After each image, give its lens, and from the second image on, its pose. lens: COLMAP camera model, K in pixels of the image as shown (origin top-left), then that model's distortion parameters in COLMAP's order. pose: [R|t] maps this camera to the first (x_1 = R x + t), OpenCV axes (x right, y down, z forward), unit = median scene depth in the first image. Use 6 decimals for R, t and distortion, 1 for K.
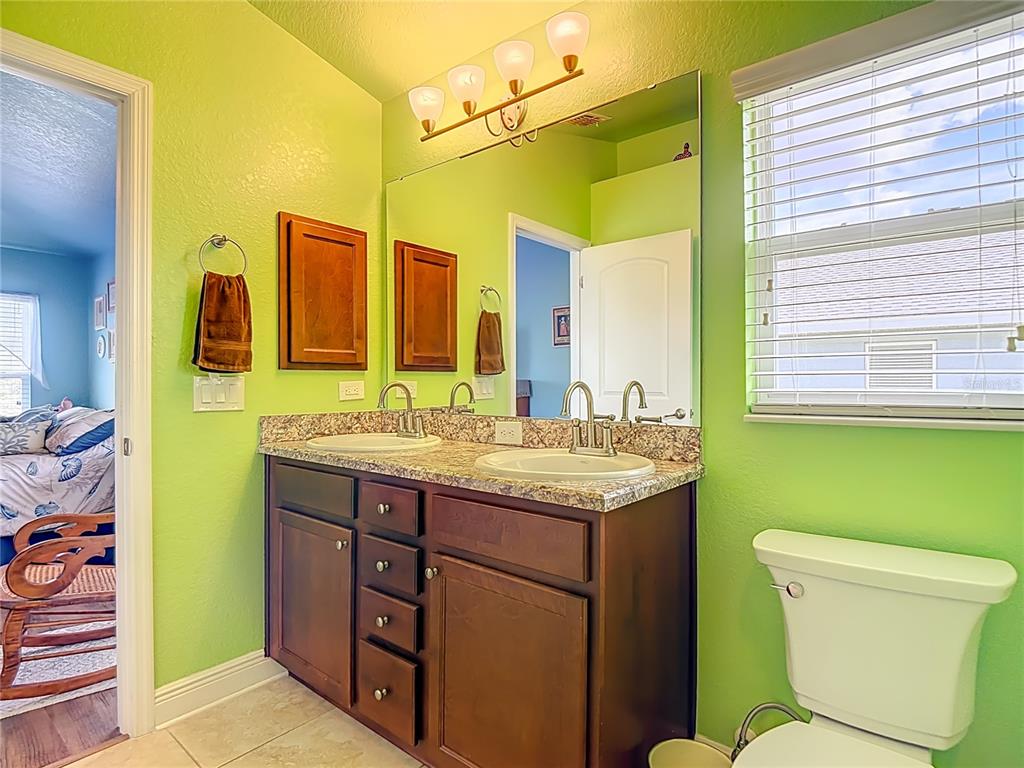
lens RADIAL K [[545.1, 0, 515.6], [0, 545.1, 387.9], [0, 0, 1]] dist [-0.000846, -0.014869]
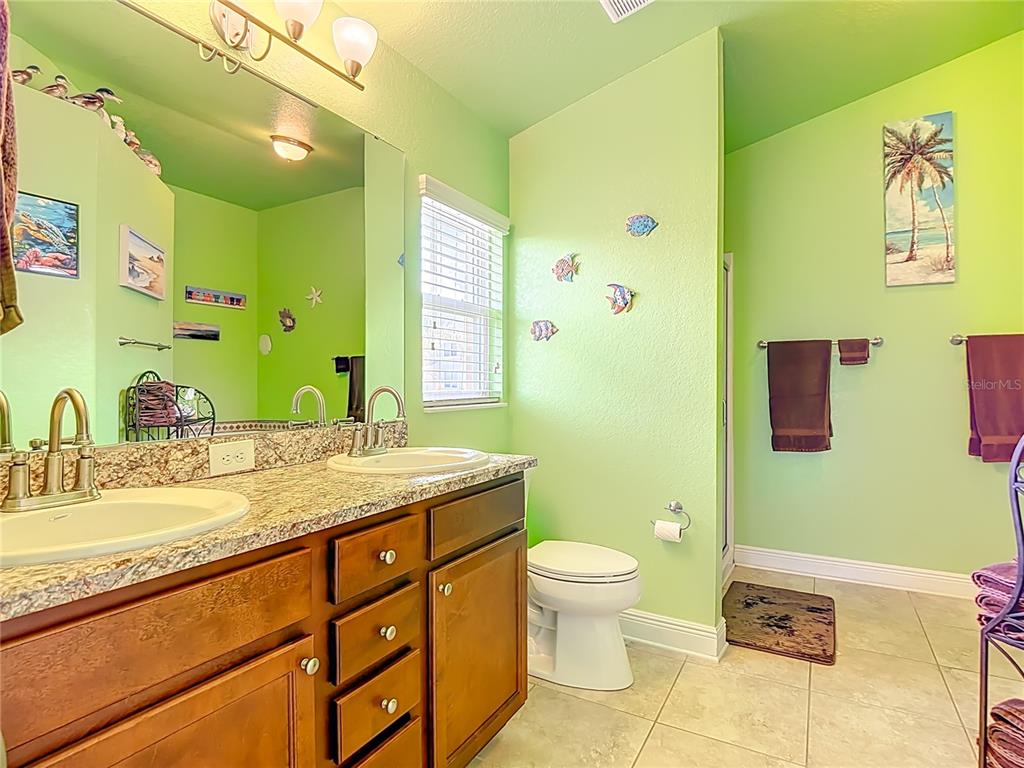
lens RADIAL K [[545.1, 0, 515.6], [0, 545.1, 387.9], [0, 0, 1]] dist [-0.000846, -0.014869]
pose [[-0.179335, -0.005680, 0.983772, -0.818606], [0.012052, 0.999896, 0.007970, -0.011856], [-0.983714, 0.013285, -0.179247, 0.774129]]
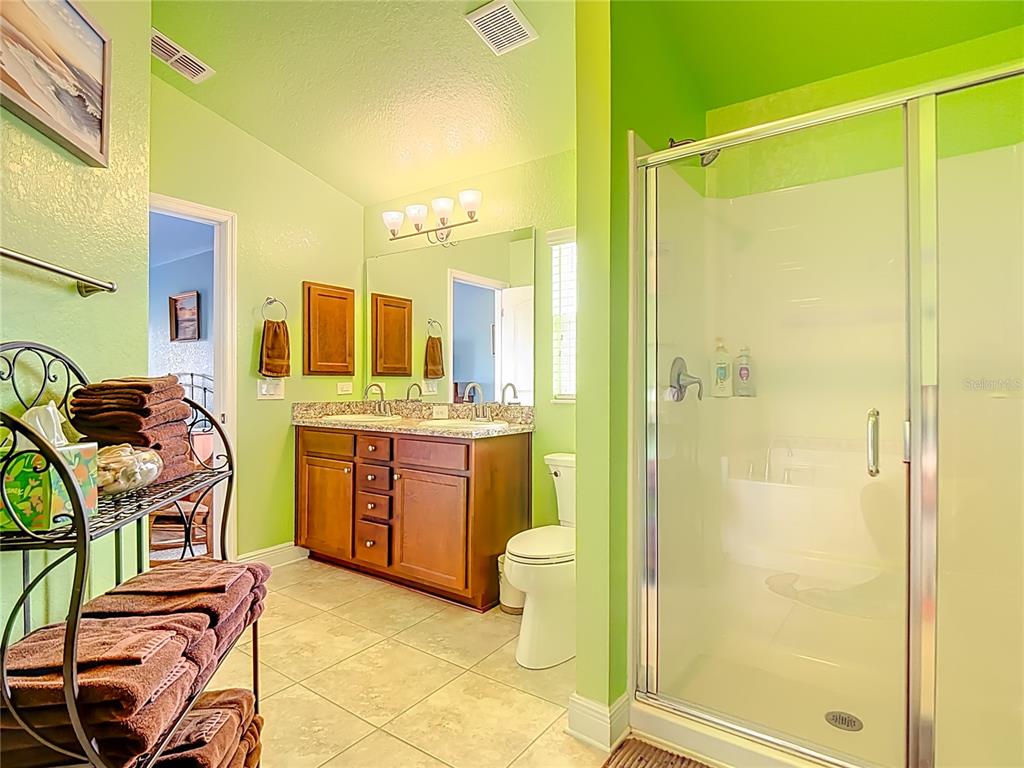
lens RADIAL K [[545.1, 0, 515.6], [0, 545.1, 387.9], [0, 0, 1]] dist [-0.000846, -0.014869]
pose [[0.997185, 0.003083, 0.074911, 0.098440], [-0.002726, 0.999984, -0.004863, 0.011605], [-0.074925, 0.004645, 0.997178, -0.778646]]
